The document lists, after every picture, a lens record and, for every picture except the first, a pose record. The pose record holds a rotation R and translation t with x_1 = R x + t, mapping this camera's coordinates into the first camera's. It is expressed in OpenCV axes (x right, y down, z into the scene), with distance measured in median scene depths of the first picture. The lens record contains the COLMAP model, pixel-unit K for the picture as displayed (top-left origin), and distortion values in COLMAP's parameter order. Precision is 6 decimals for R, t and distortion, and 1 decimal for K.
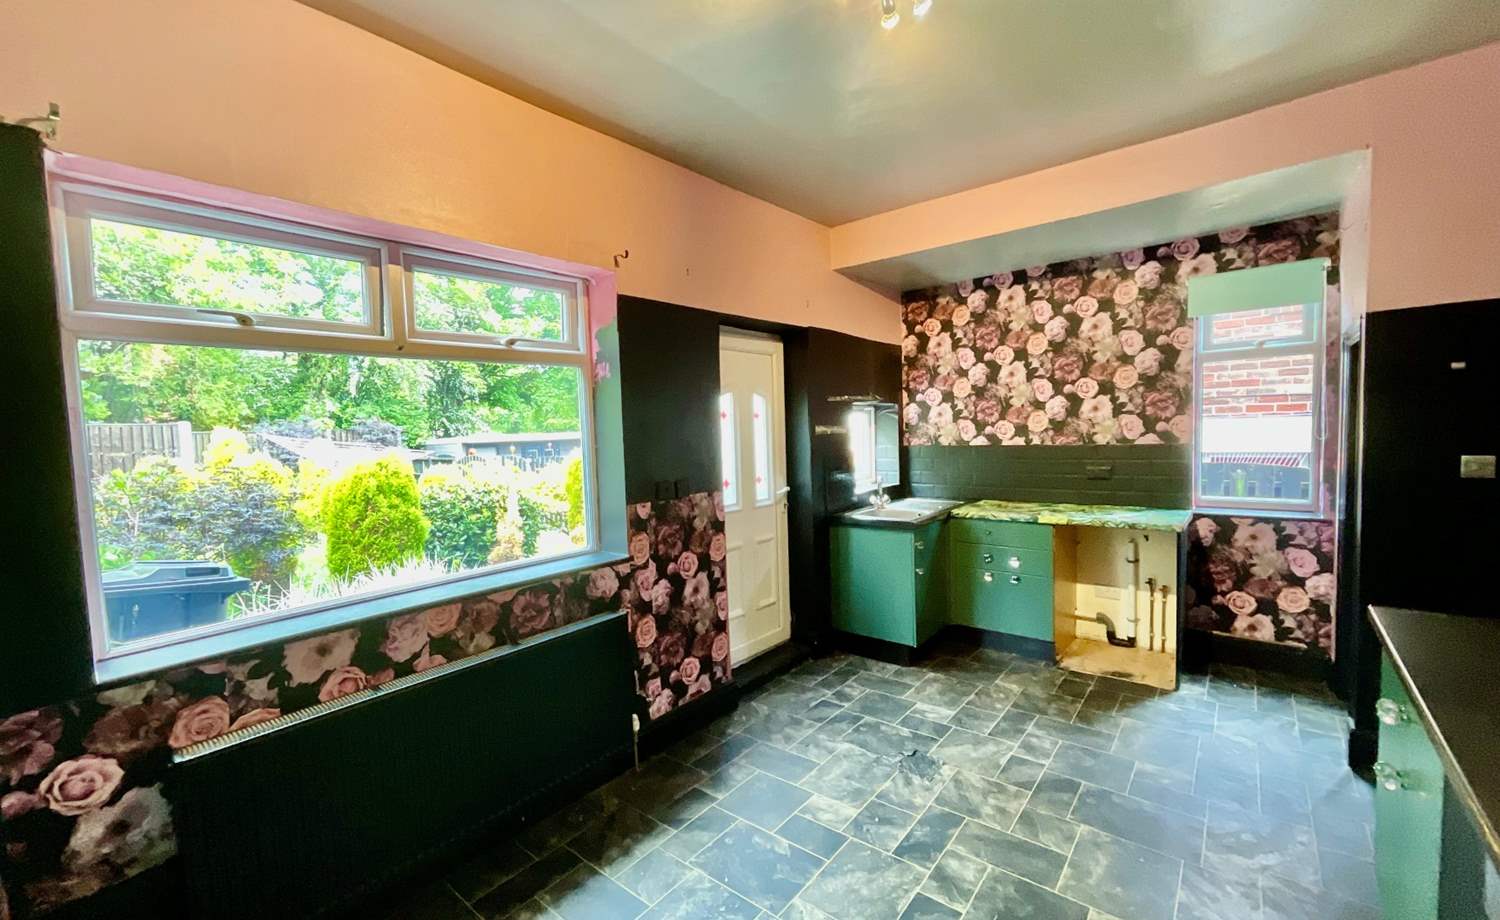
lens RADIAL K [[650.7, 0, 762.8], [0, 650.7, 462.3], [0, 0, 1]] dist [0.000662, -0.000060]
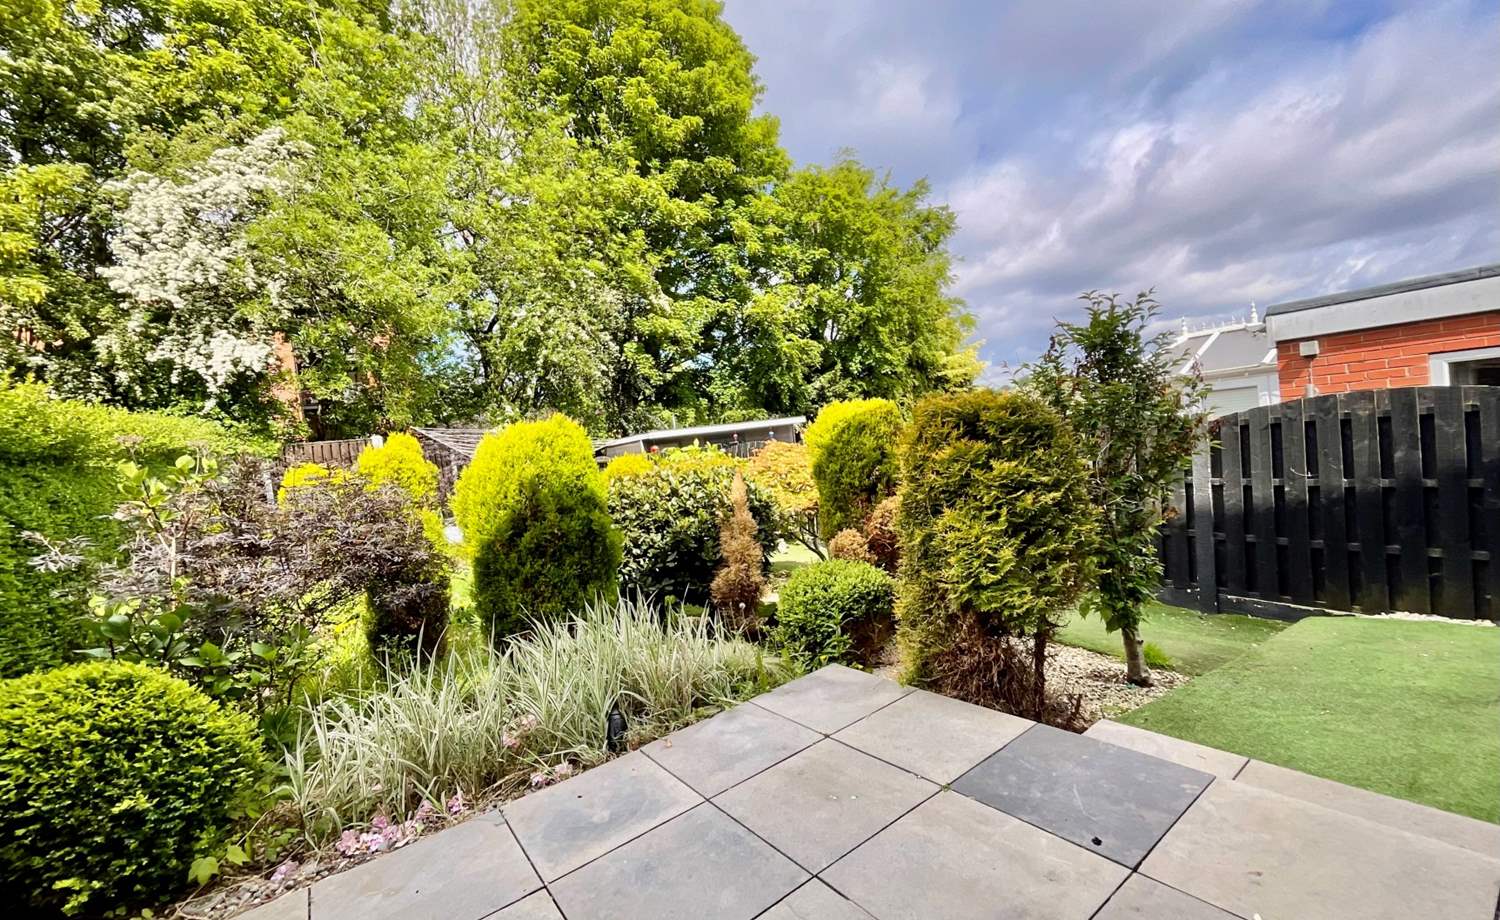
lens RADIAL K [[650.7, 0, 762.8], [0, 650.7, 462.3], [0, 0, 1]] dist [0.000662, -0.000060]
pose [[0.969154, -0.063256, -0.238199, -0.215244], [0.064772, 0.997899, -0.001468, 0.031666], [0.237791, -0.014005, 0.971215, 0.402230]]
